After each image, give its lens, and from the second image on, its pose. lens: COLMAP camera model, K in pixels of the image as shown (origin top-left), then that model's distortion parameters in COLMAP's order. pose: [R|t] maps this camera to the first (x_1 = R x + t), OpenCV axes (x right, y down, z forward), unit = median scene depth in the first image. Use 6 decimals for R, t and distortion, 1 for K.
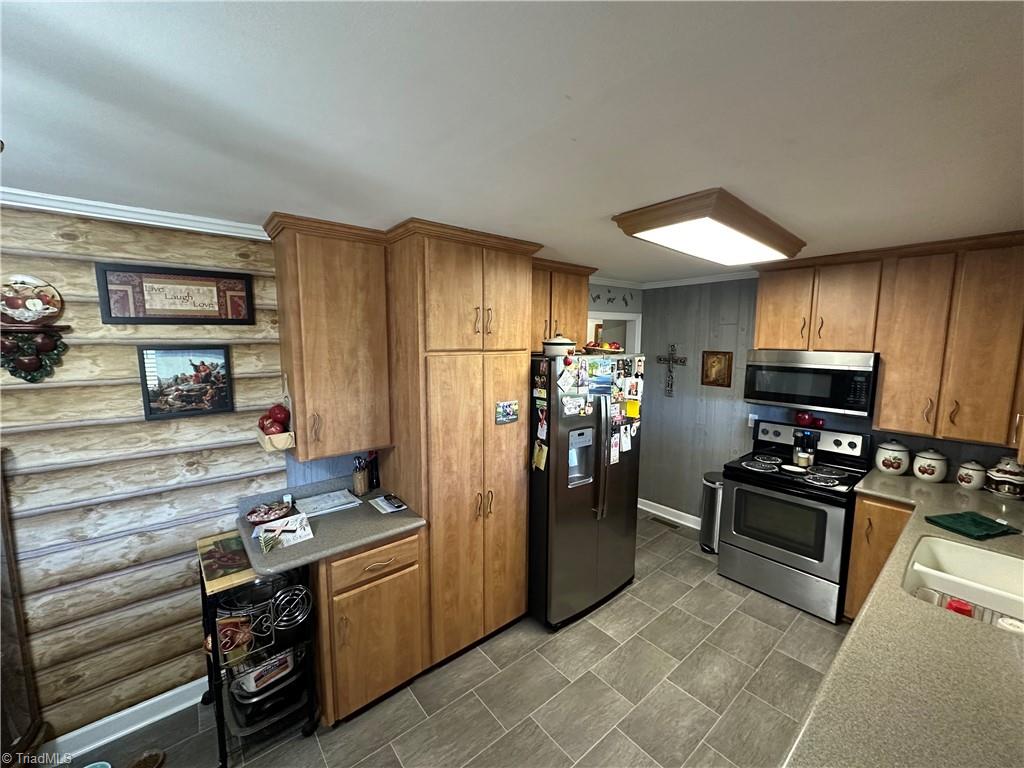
lens RADIAL K [[409.6, 0, 510.9], [0, 409.6, 382.7], [0, 0, 1]] dist [-0.003162, 0.000869]
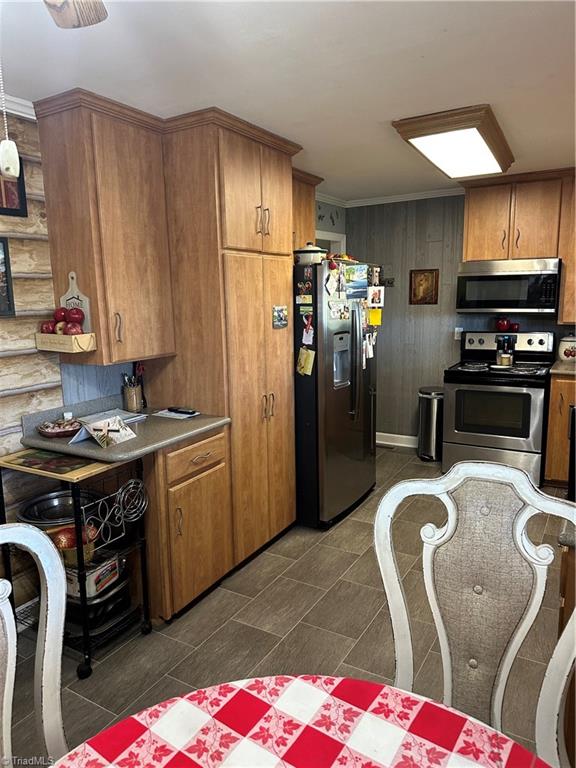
lens RADIAL K [[543.7, 0, 282.7], [0, 543.7, 389.6], [0, 0, 1]] dist [0.064398, -0.085259]
pose [[0.940001, -0.081506, 0.331294, -0.489652], [0.061135, 0.995567, 0.071471, 0.164378], [-0.335651, -0.046930, 0.940817, -0.292057]]
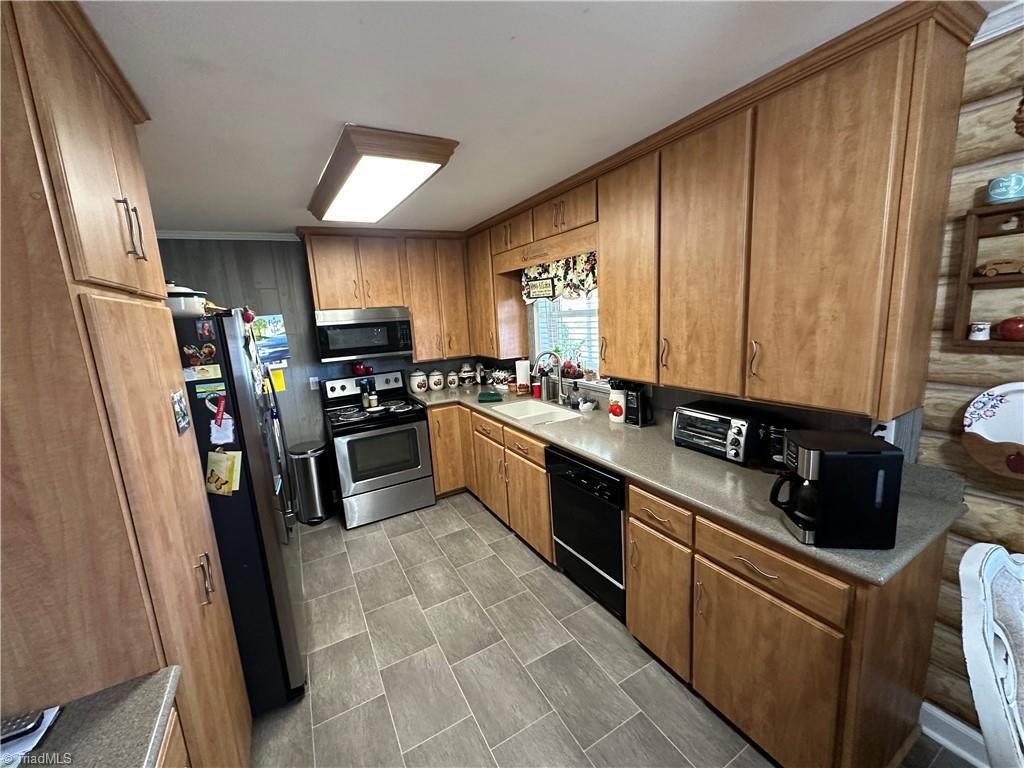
lens RADIAL K [[409.6, 0, 510.3], [0, 409.6, 383.4], [0, 0, 1]] dist [-0.003162, 0.000869]
pose [[0.173423, -0.183753, 0.967553, -0.486380], [0.170401, 0.973221, 0.154287, 0.027484], [-0.969994, 0.138115, 0.200091, 0.479880]]
